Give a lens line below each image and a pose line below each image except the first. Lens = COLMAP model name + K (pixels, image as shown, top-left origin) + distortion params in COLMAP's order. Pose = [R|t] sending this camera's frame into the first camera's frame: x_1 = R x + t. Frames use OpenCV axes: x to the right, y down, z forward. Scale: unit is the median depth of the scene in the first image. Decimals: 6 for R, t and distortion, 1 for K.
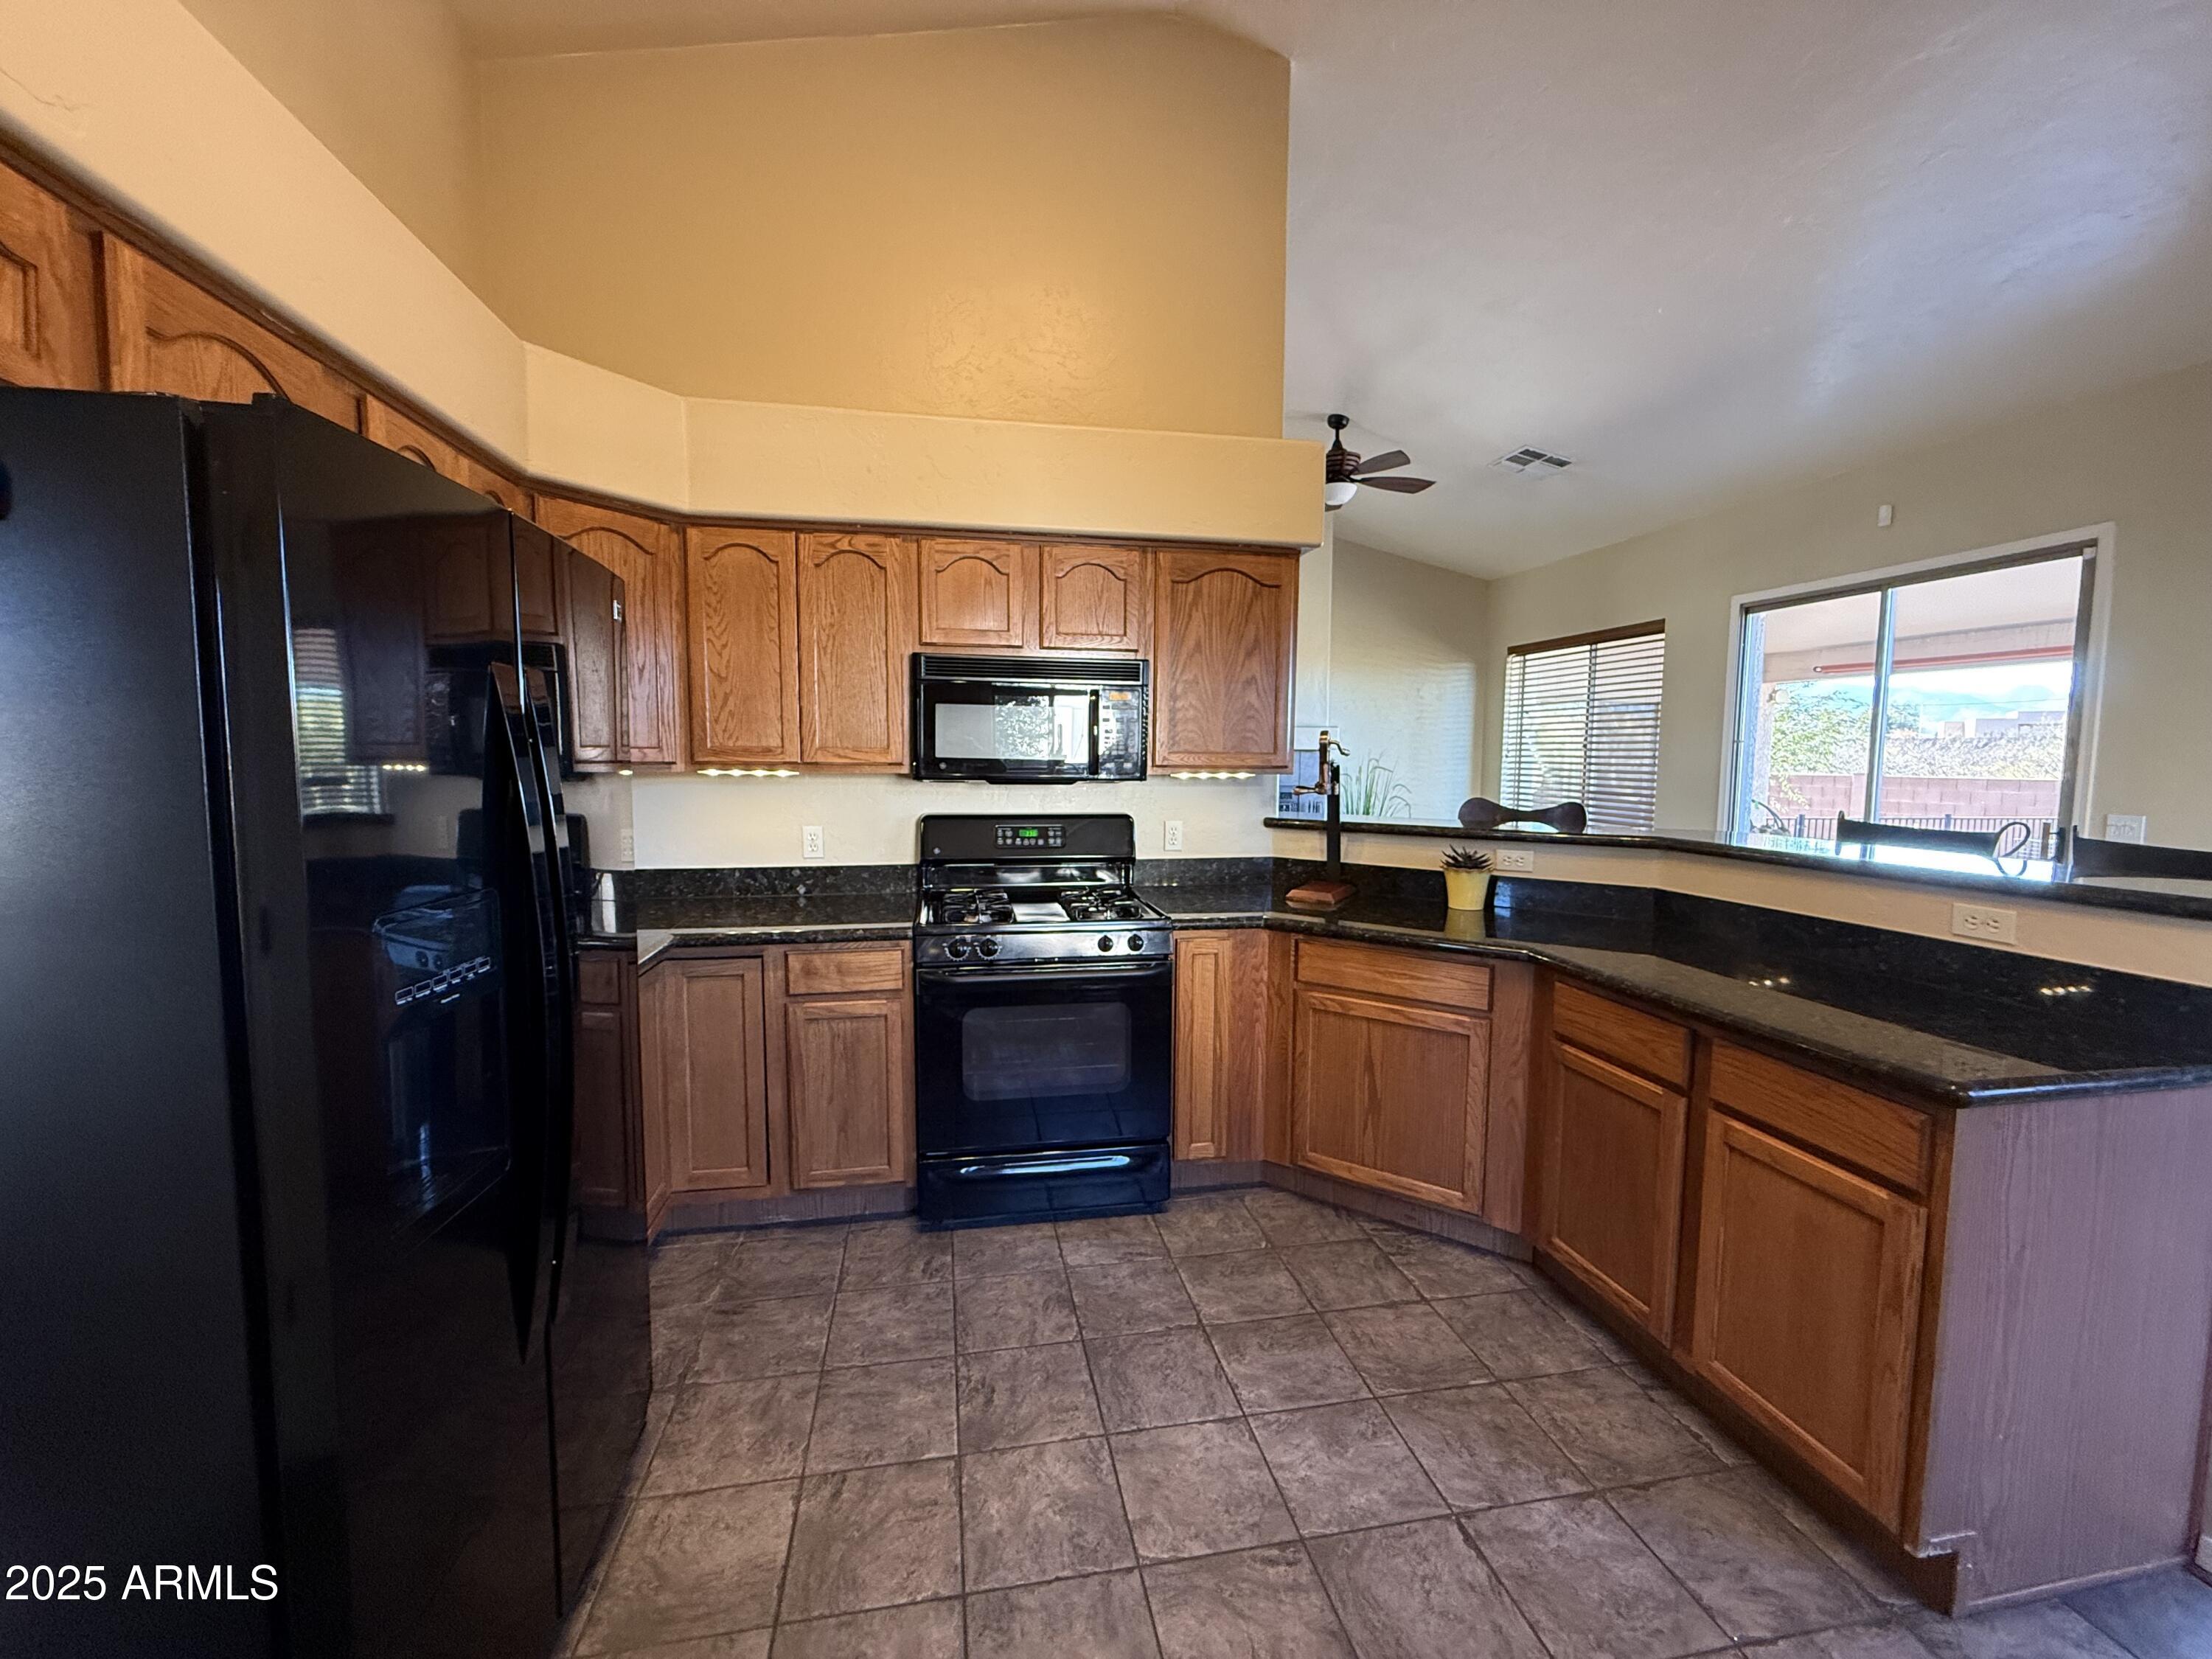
lens RADIAL K [[882.1, 0, 1101.5], [0, 882.1, 828.7], [0, 0, 1]] dist [0.001847, 0.000172]
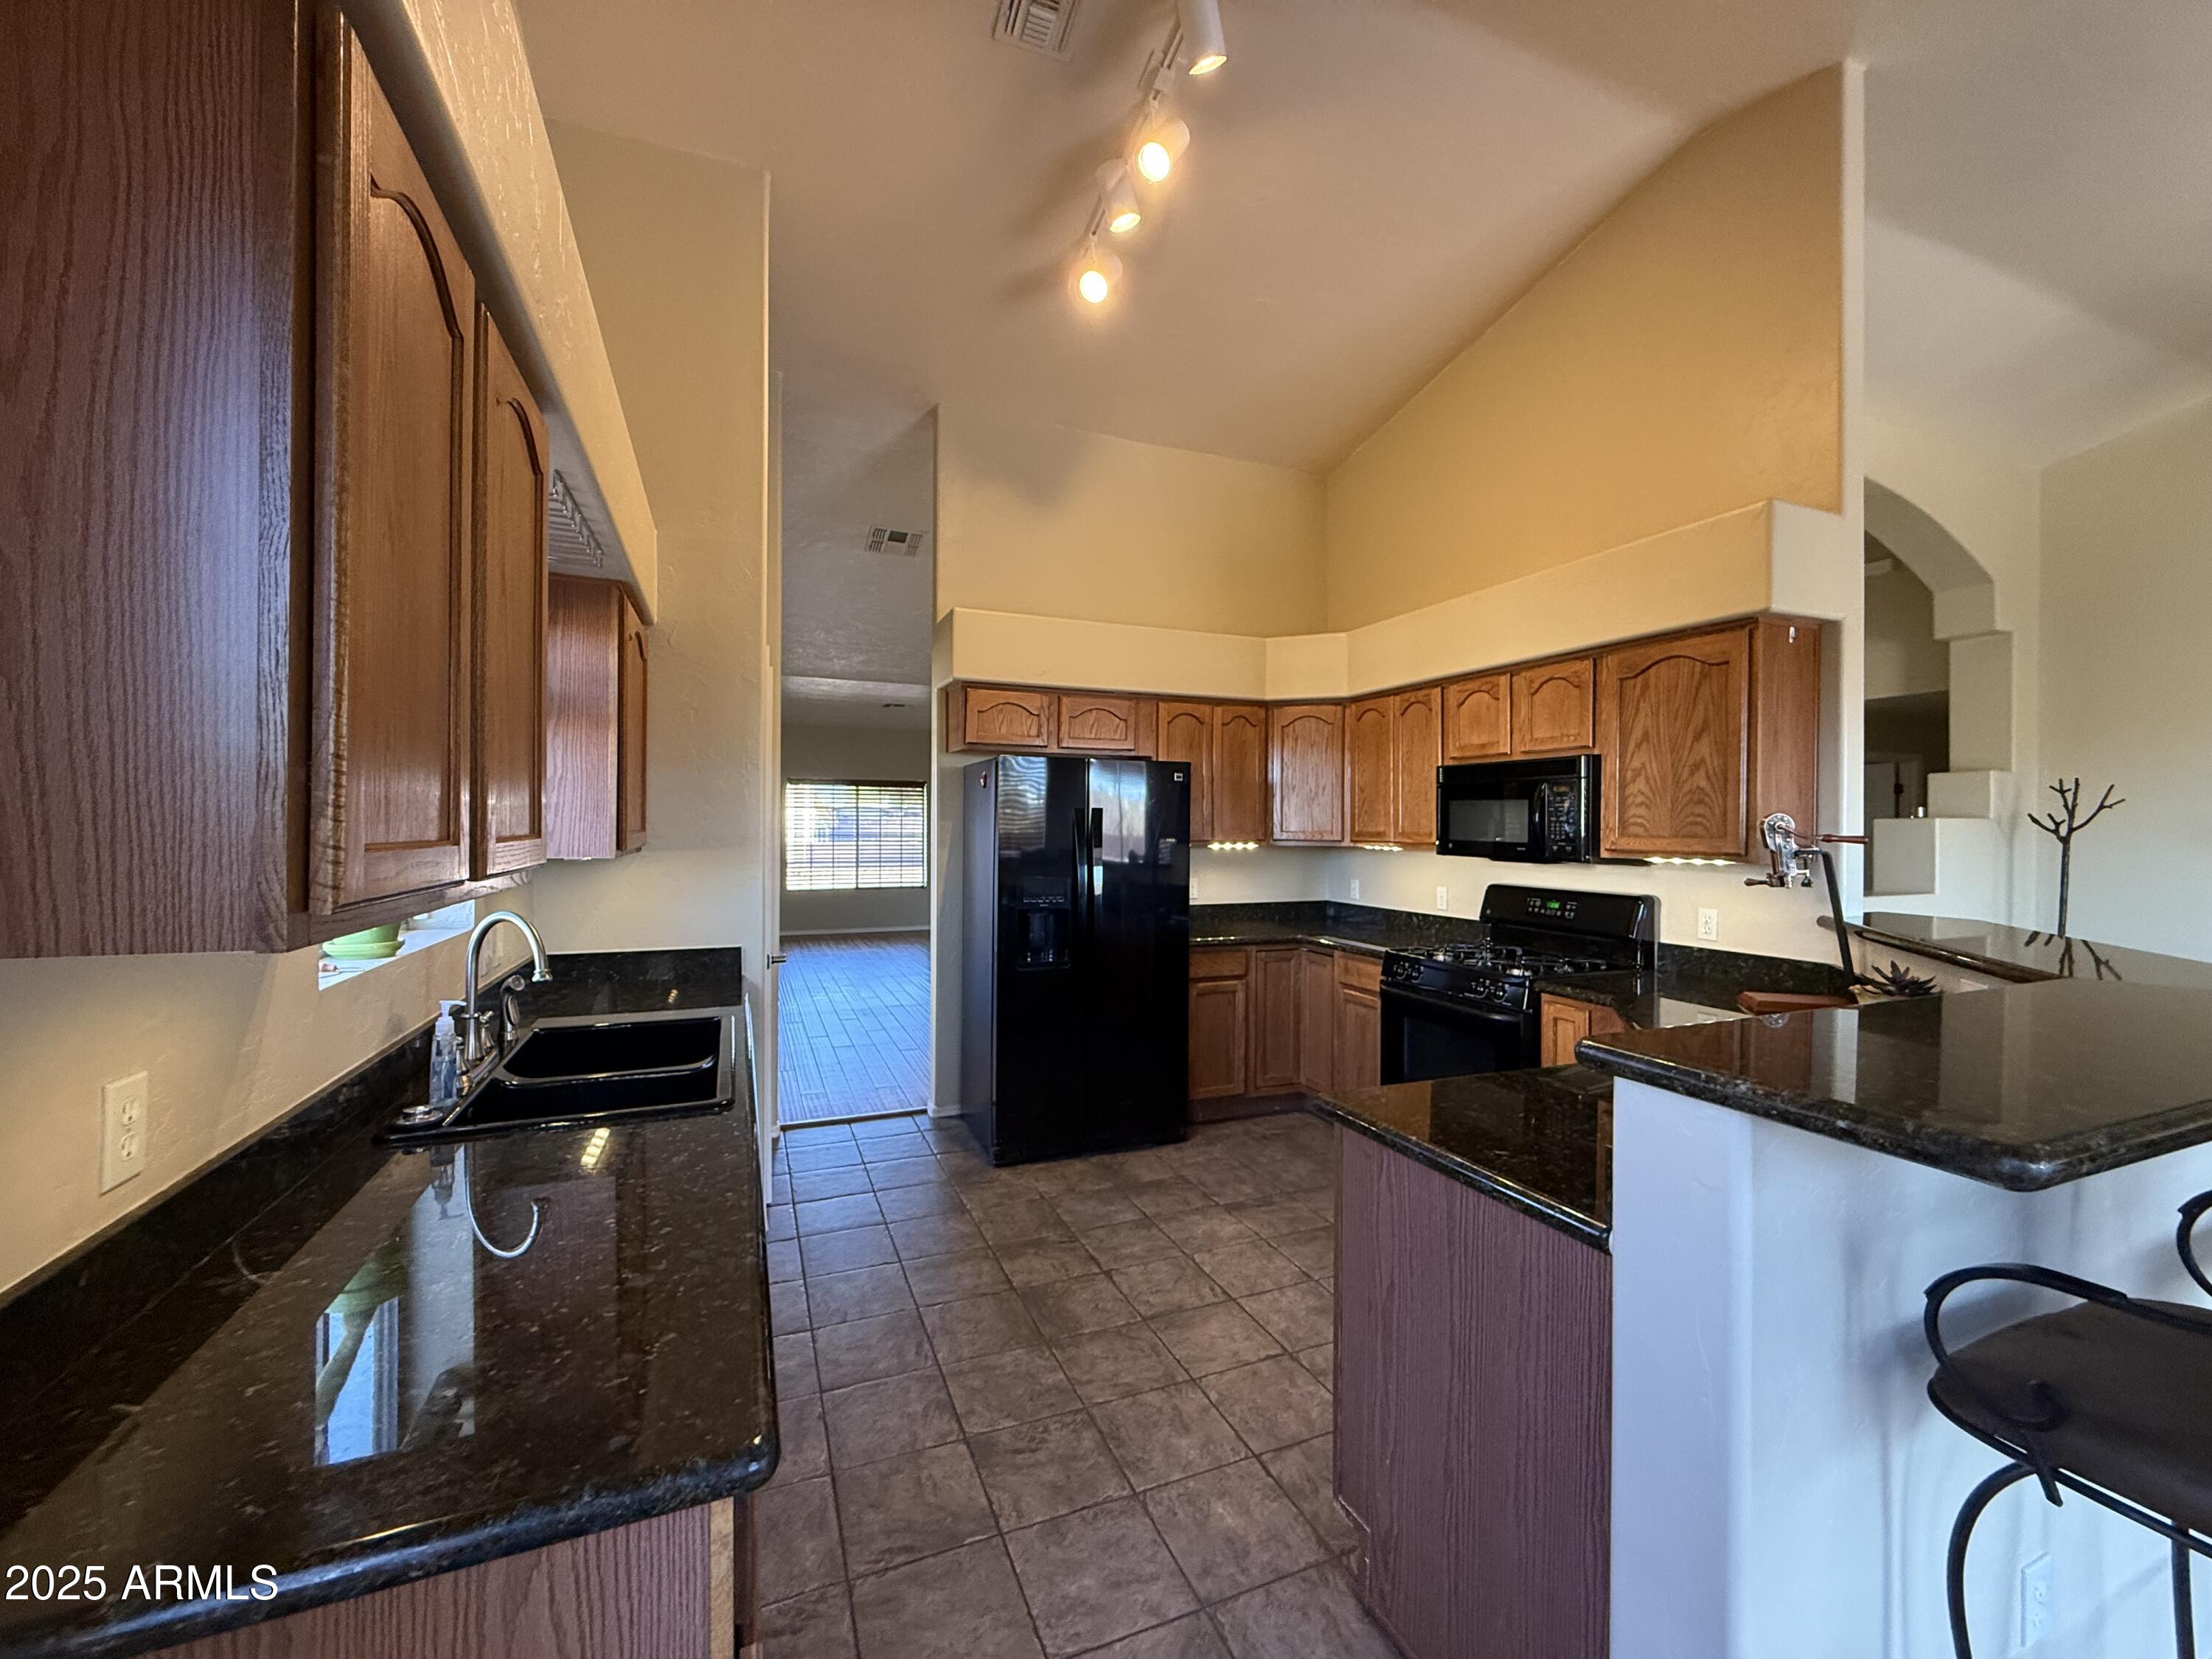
lens RADIAL K [[882.1, 0, 1099.5], [0, 882.1, 828.6], [0, 0, 1]] dist [0.001847, 0.000172]
pose [[0.204847, -0.001216, -0.978793, 0.999521], [-0.088435, 0.995886, -0.019745, -0.021182], [0.974791, 0.090604, 0.203897, 0.175077]]
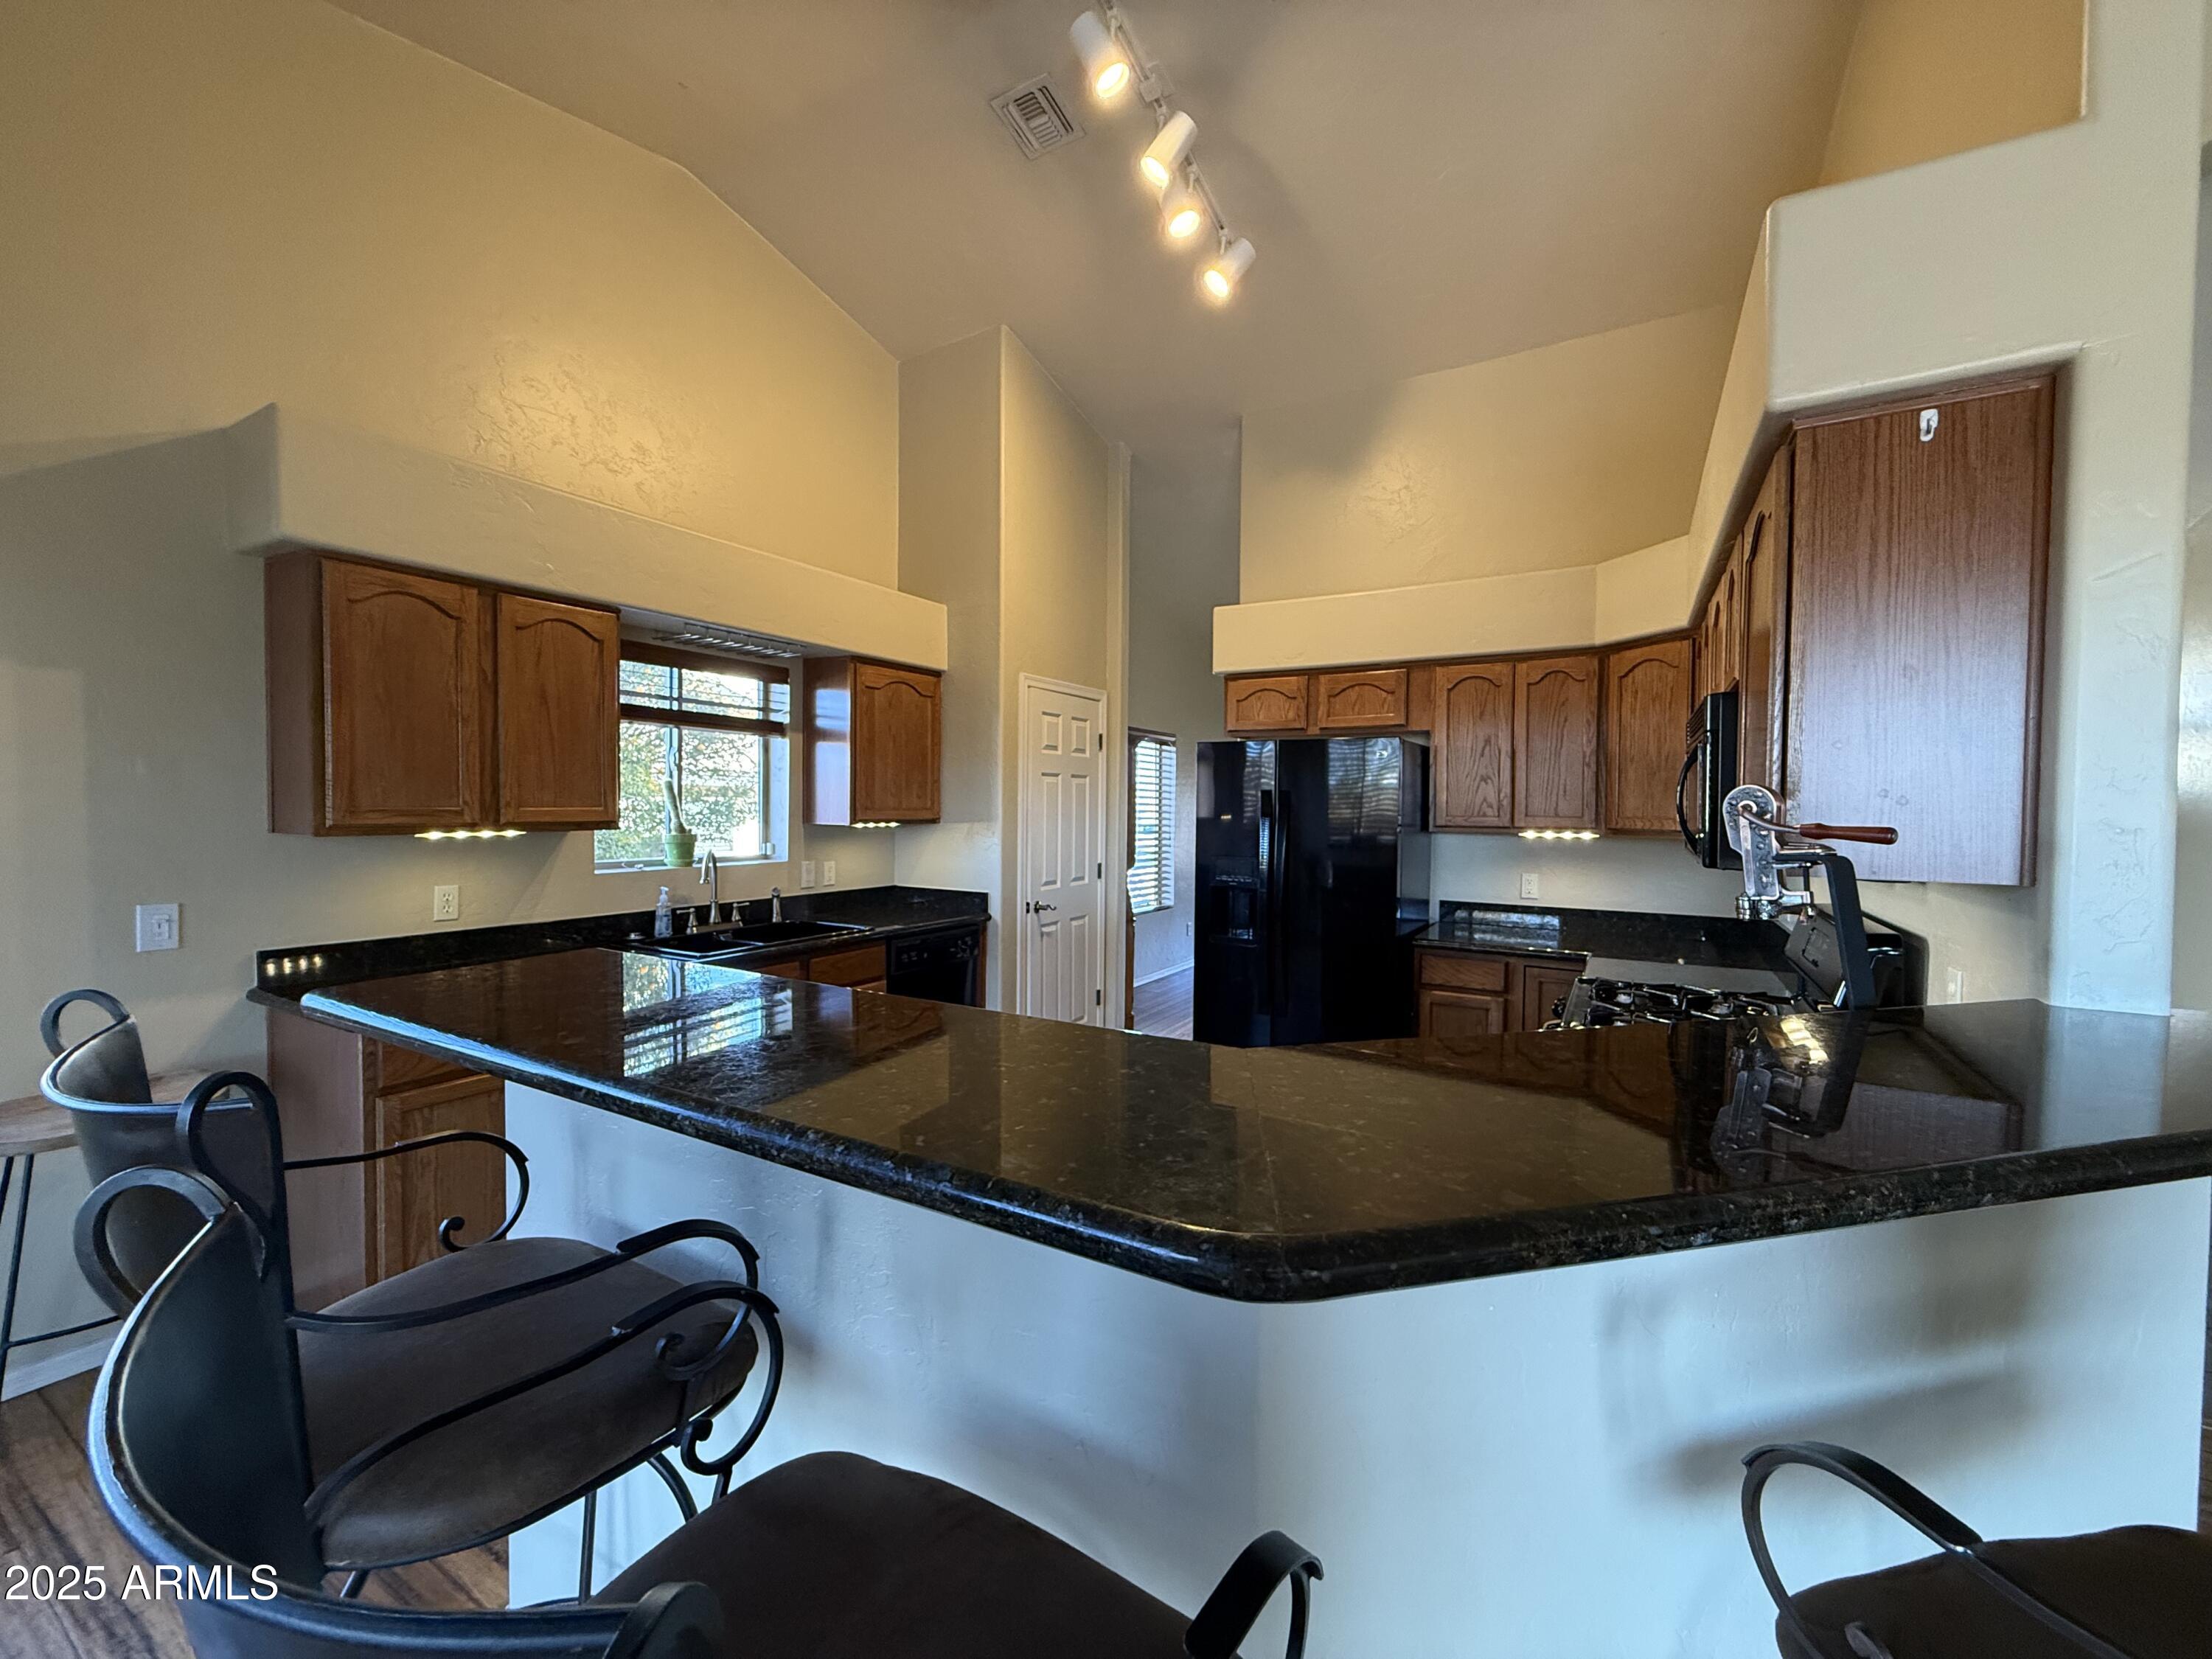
lens RADIAL K [[882.1, 0, 1107.6], [0, 882.1, 821.9], [0, 0, 1]] dist [0.001847, 0.000172]
pose [[-0.652158, 0.001762, -0.758081, 0.872606], [-0.077347, 0.994624, 0.068851, -0.098749], [0.754127, 0.103537, -0.648516, 1.071981]]
